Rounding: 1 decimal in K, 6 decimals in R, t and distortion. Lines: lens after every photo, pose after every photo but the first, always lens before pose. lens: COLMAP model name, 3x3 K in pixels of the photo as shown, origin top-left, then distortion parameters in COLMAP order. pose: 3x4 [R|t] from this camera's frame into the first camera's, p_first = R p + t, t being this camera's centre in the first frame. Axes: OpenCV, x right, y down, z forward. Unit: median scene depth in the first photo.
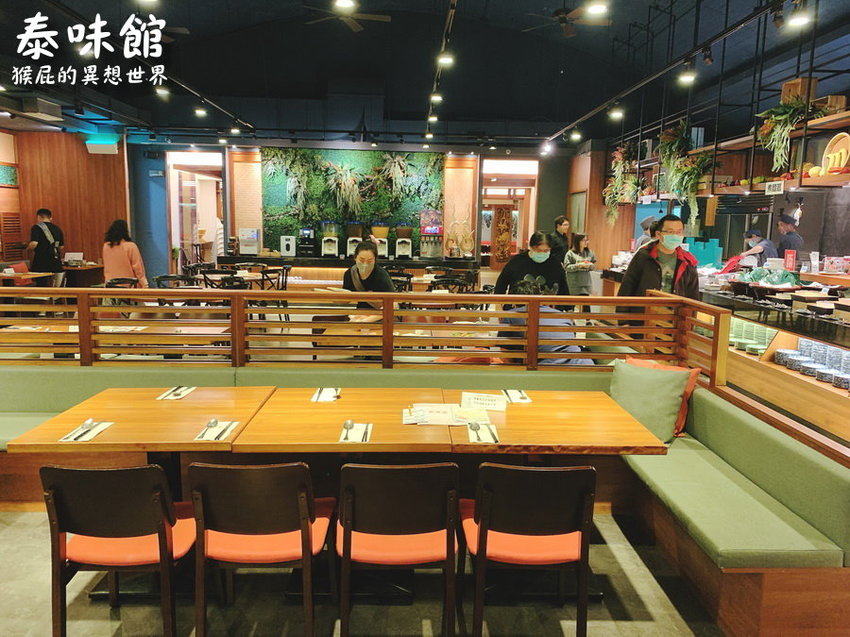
lens RADIAL K [[659.5, 0, 449.0], [0, 659.5, 324.6], [0, 0, 1]] dist [0.035748, -0.040528]
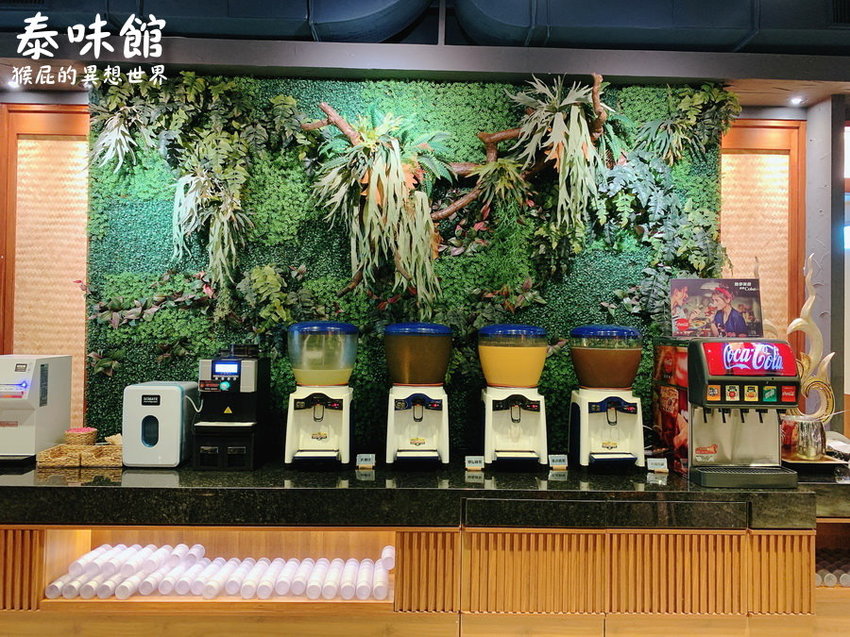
lens RADIAL K [[659.5, 0, 429.0], [0, 659.5, 315.7], [0, 0, 1]] dist [0.035748, -0.040528]
pose [[0.999159, -0.009167, -0.039964, -0.127287], [0.002275, 0.985579, -0.169201, -0.115287], [0.040939, 0.168968, 0.984771, 0.741808]]
